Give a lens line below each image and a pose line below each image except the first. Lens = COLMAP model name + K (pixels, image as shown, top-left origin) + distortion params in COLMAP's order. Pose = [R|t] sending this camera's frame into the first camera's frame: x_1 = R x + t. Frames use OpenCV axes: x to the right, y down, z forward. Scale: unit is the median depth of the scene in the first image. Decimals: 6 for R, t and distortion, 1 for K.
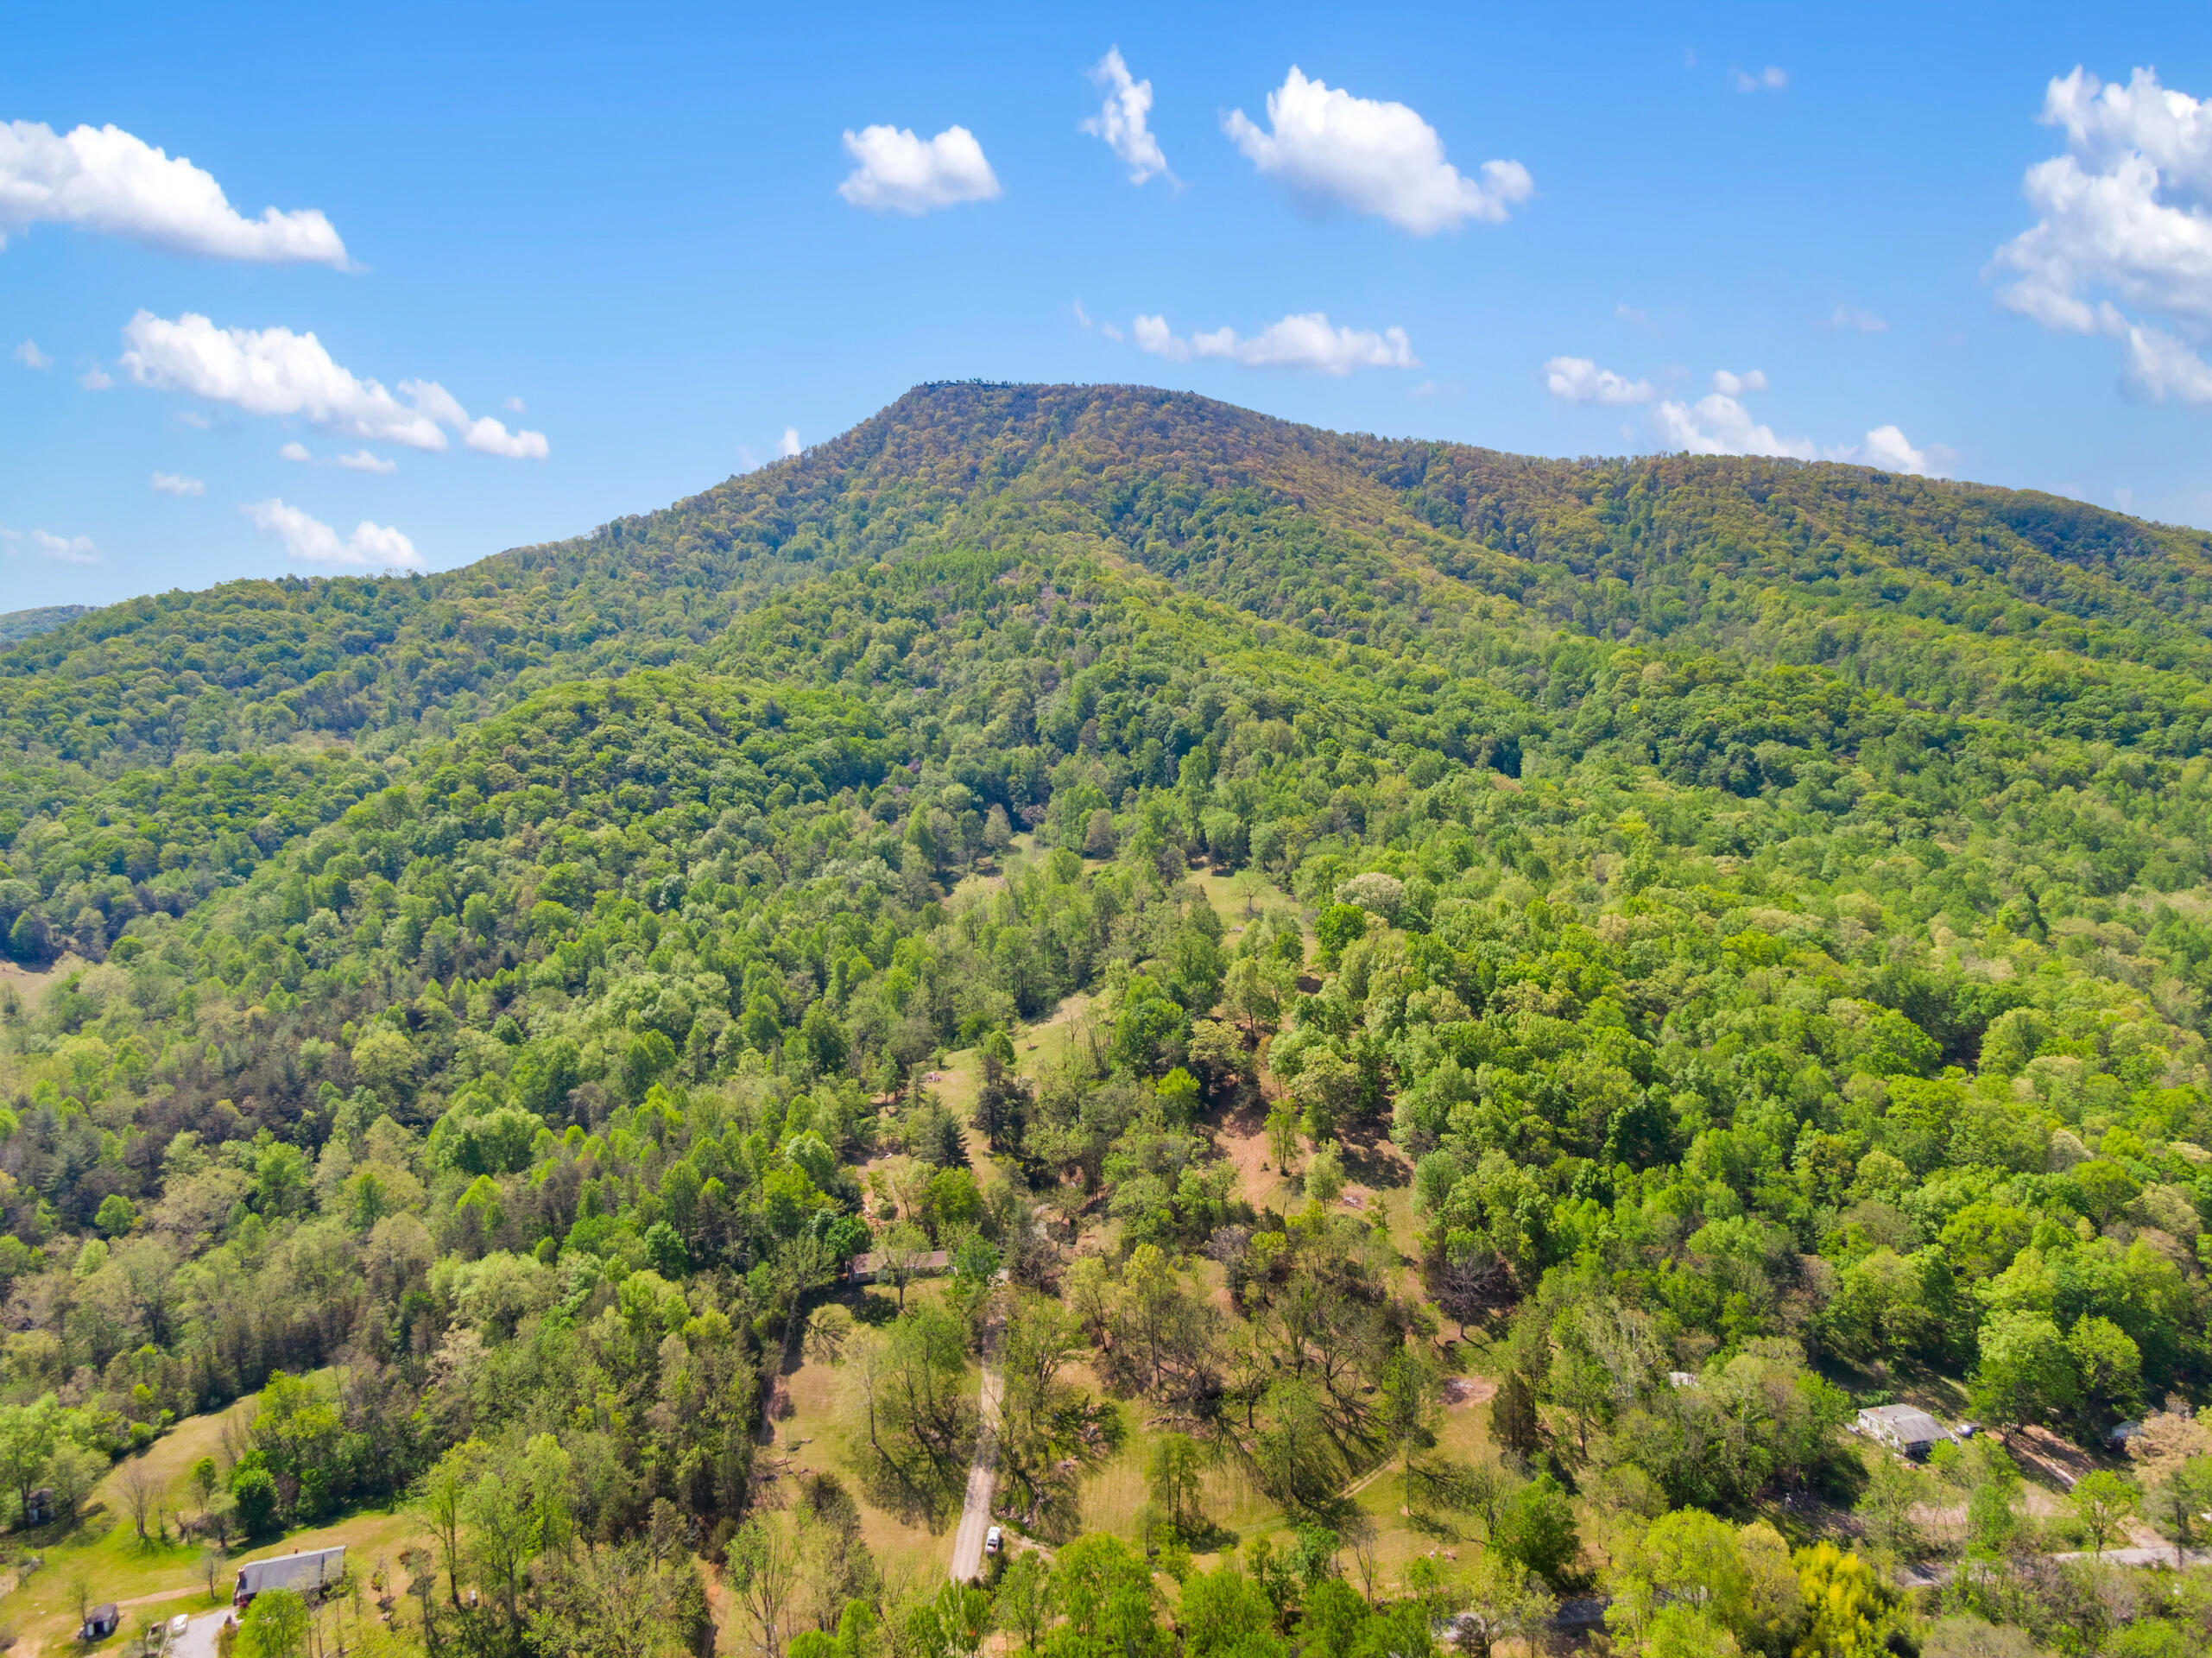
lens RADIAL K [[1595.9, 0, 1097.0], [0, 1595.9, 837.4], [0, 0, 1]] dist [0.031888, -0.048231]
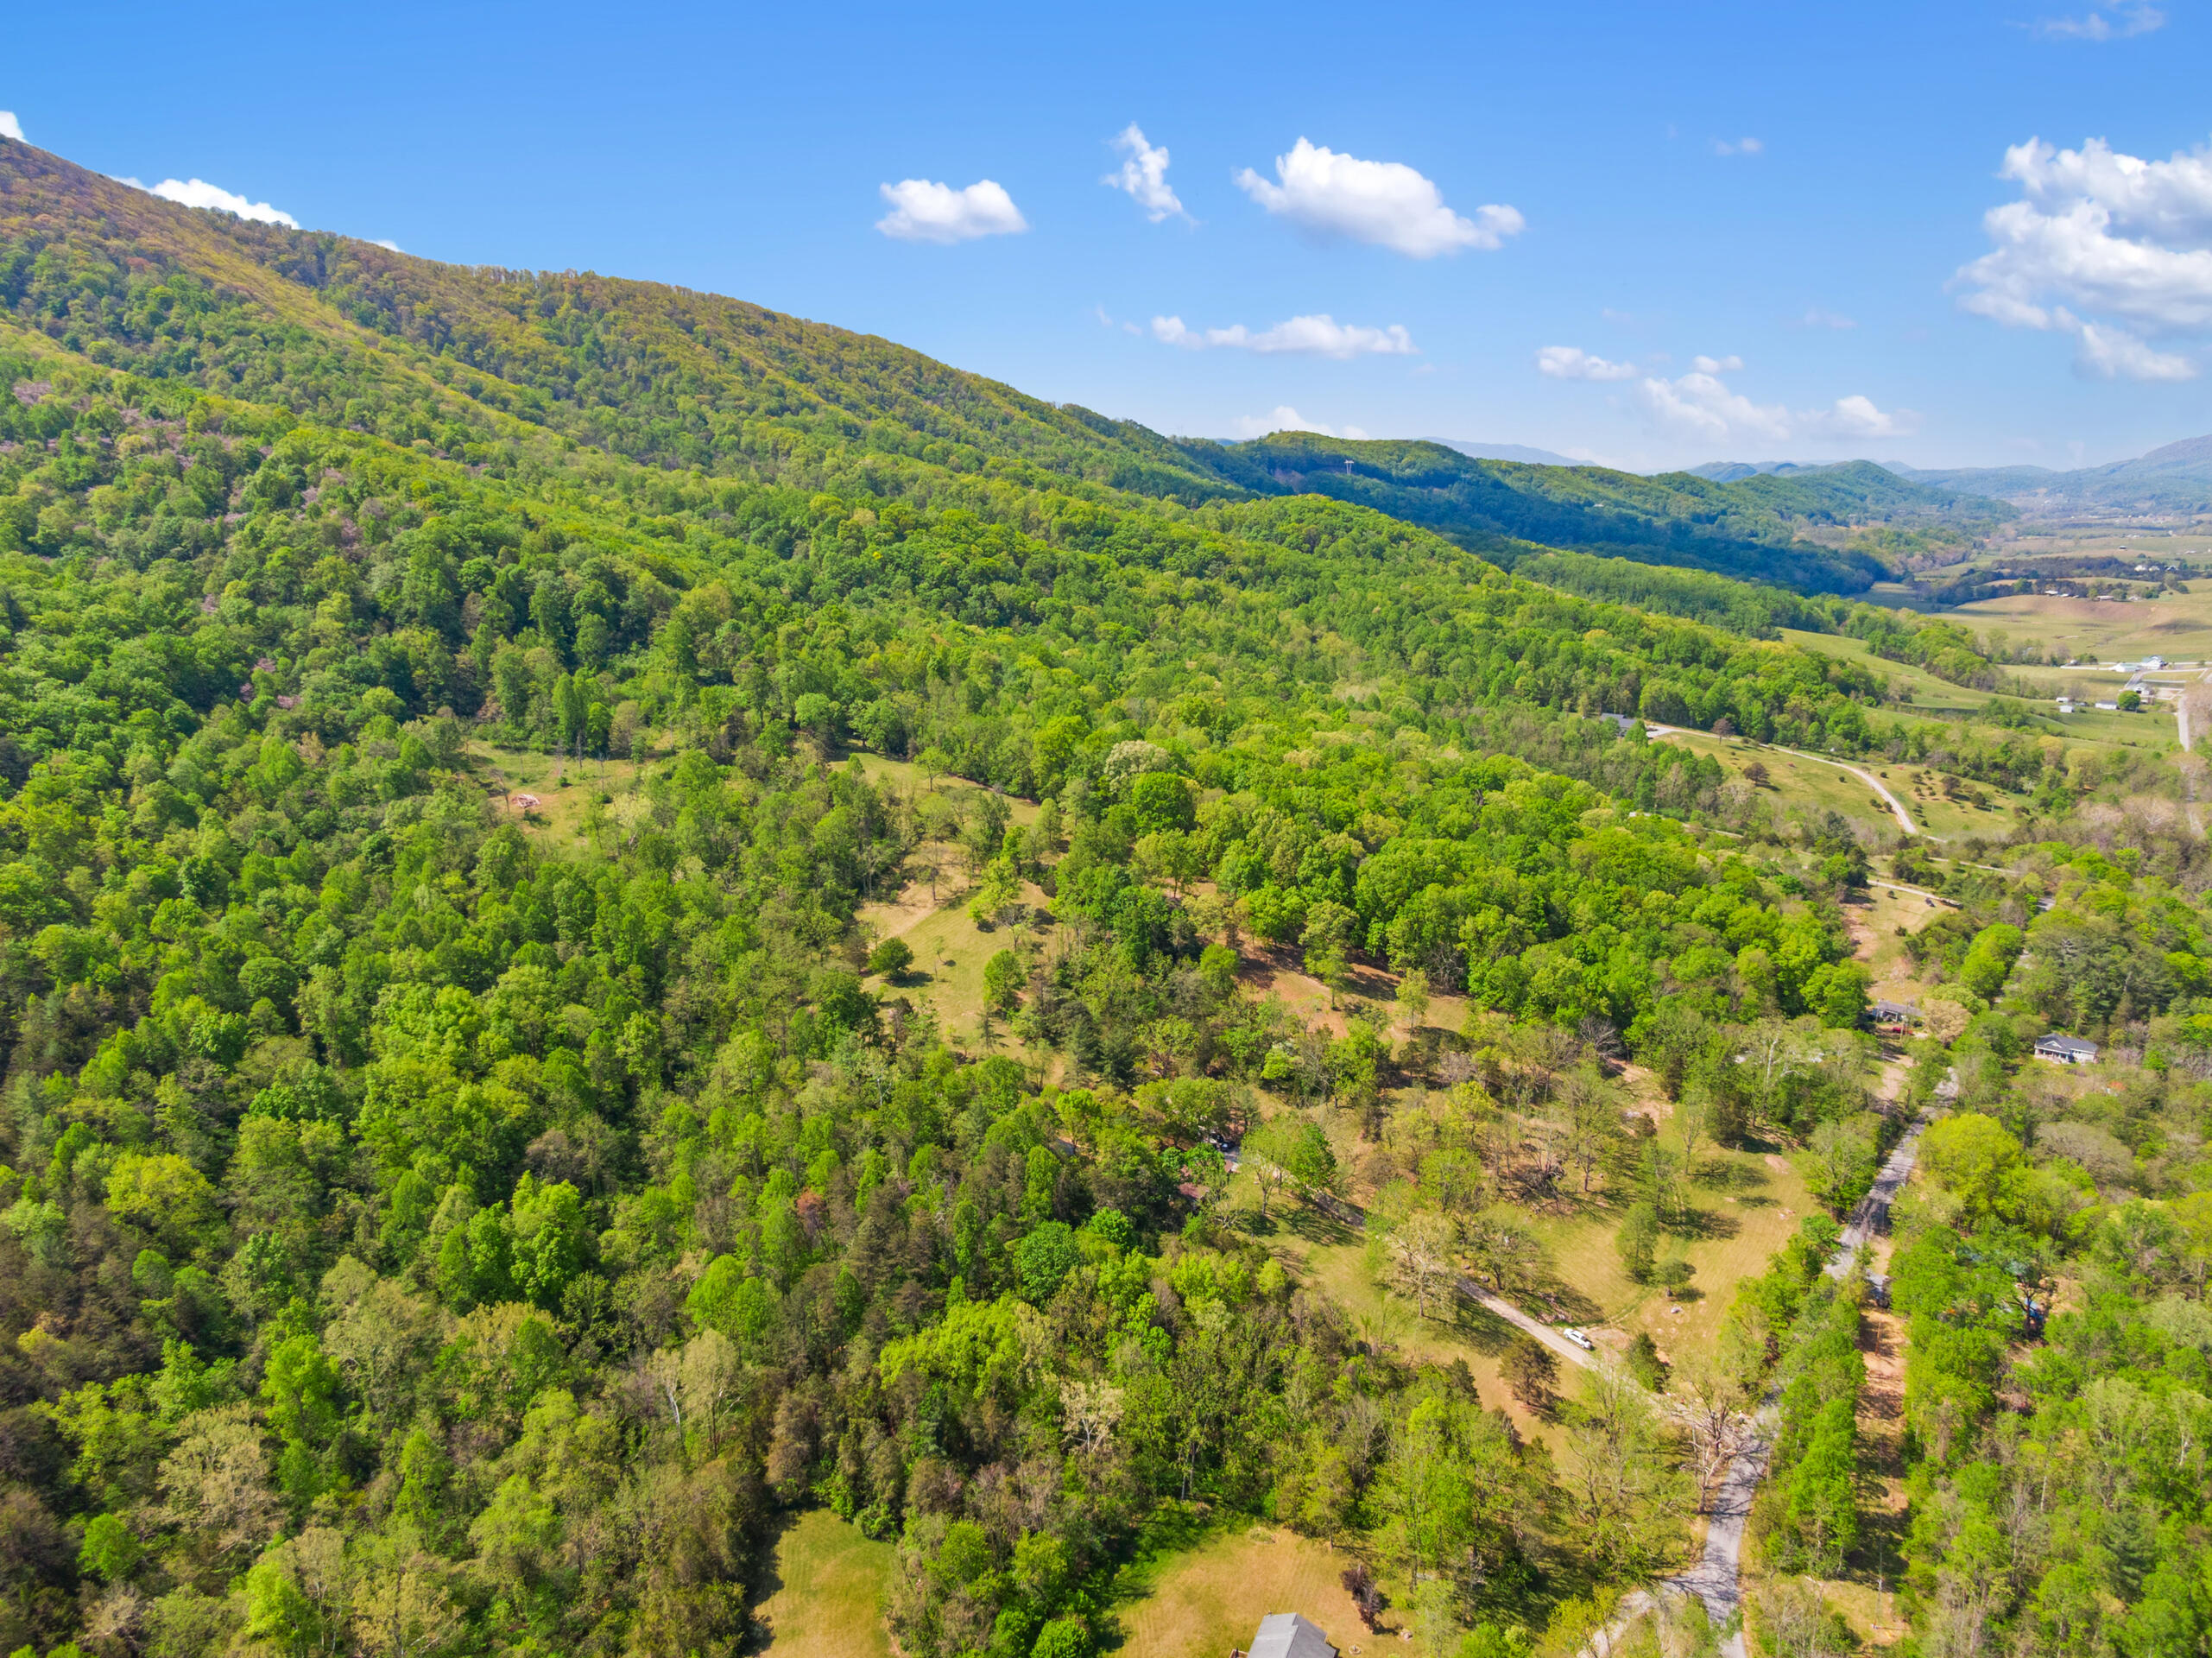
lens RADIAL K [[1595.9, 0, 1108.7], [0, 1595.9, 832.3], [0, 0, 1]] dist [0.031888, -0.048231]
pose [[0.670029, -0.160626, 0.724749, -0.416376], [0.073363, 0.985858, 0.150672, -0.053502], [-0.738701, -0.047785, 0.672337, 0.175073]]
